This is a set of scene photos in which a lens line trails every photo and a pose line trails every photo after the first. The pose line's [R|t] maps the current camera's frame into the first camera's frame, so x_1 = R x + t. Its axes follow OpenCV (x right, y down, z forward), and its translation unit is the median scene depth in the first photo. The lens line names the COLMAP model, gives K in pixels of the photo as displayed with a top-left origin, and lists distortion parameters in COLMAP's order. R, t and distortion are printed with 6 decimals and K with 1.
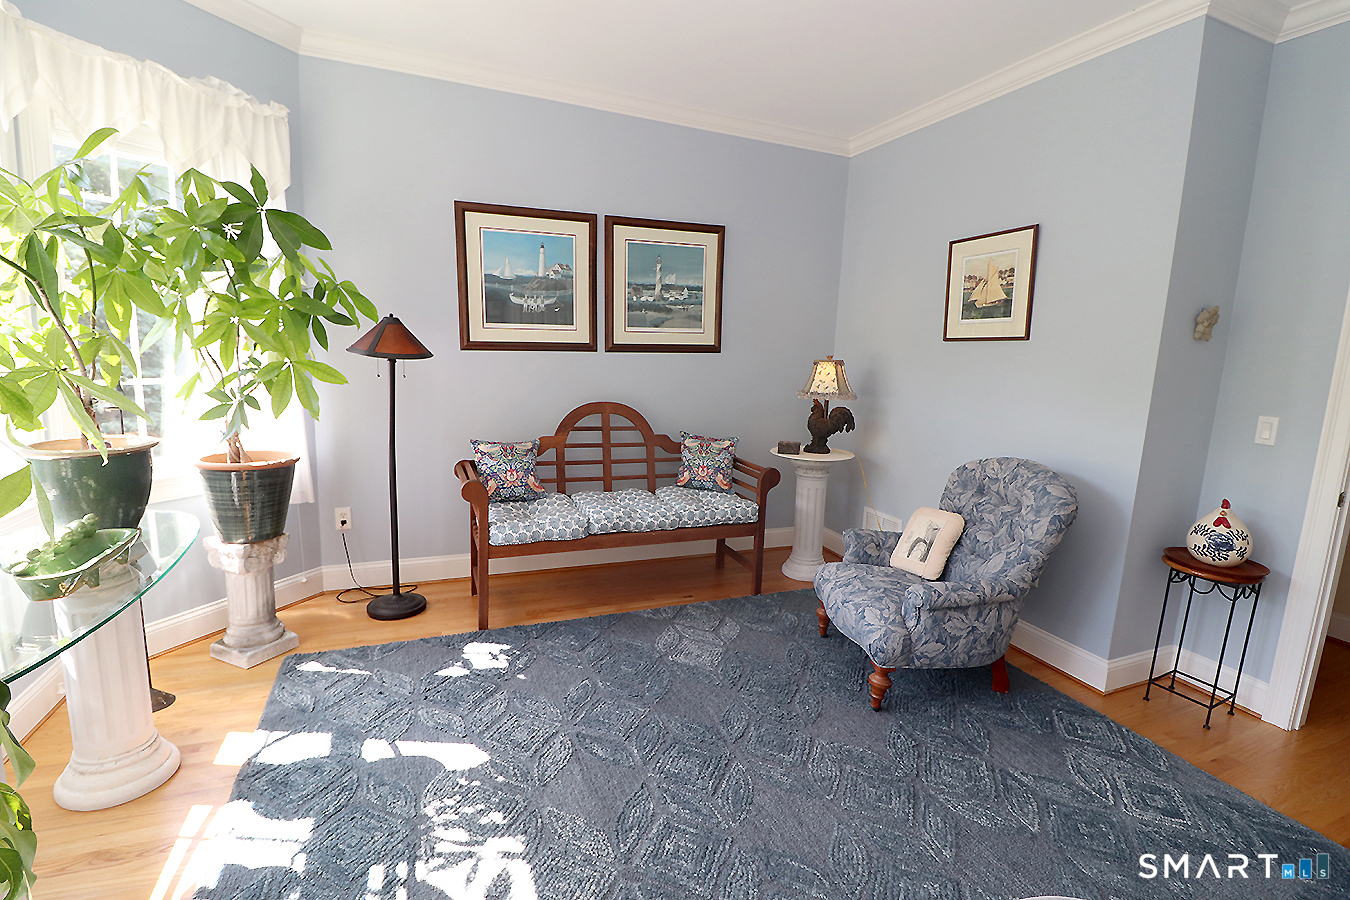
lens RADIAL K [[627.3, 0, 678.1], [0, 627.3, 451.0], [0, 0, 1]] dist [-0.007536, -0.009425]
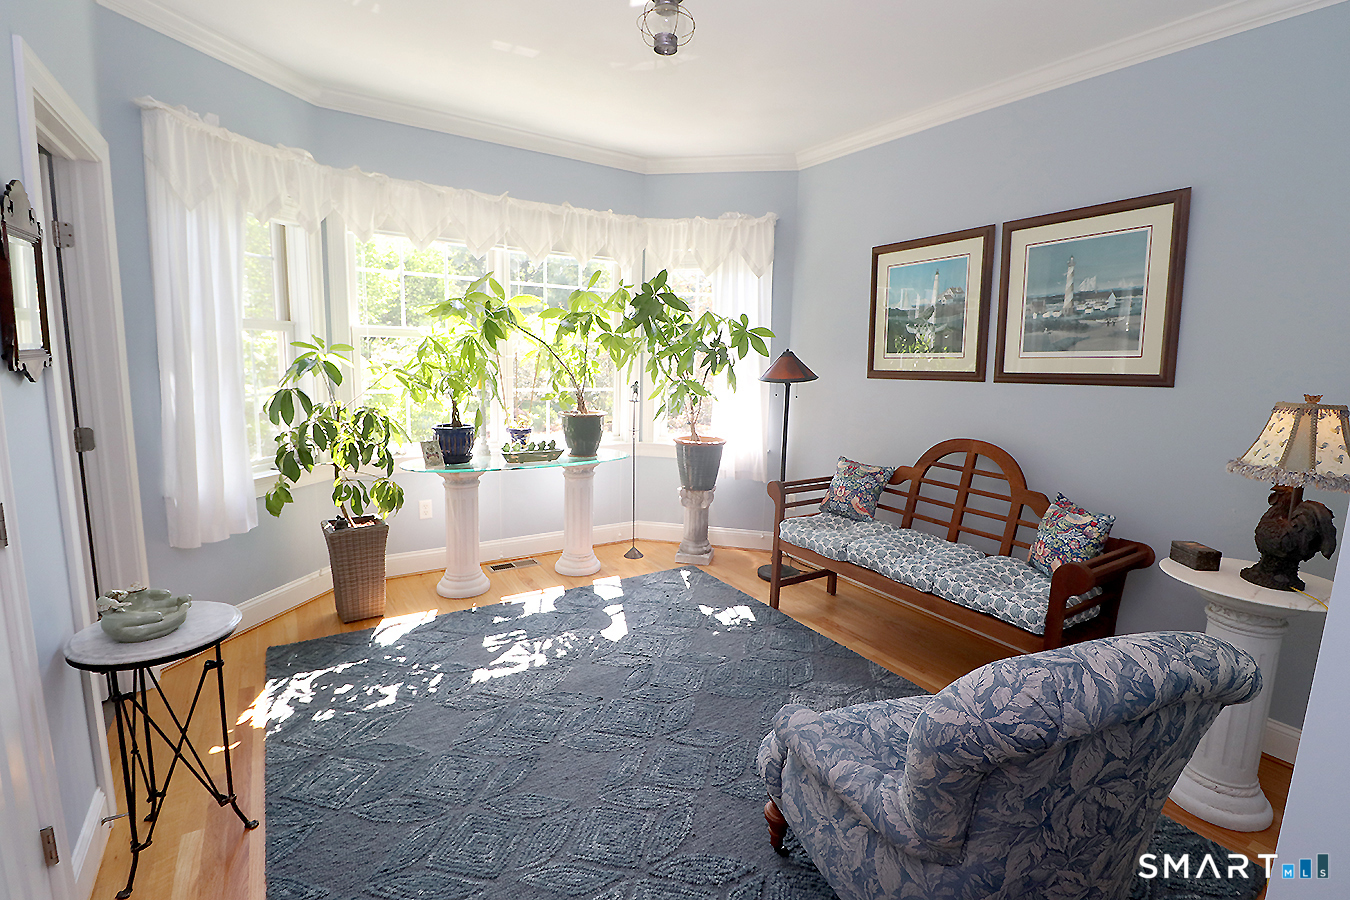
lens RADIAL K [[627.3, 0, 682.0], [0, 627.3, 447.1], [0, 0, 1]] dist [-0.007536, -0.009425]
pose [[0.173798, 0.109204, -0.978708, 0.672246], [-0.180500, 0.980529, 0.077354, -0.064237], [0.968098, 0.163213, 0.190125, 0.465133]]
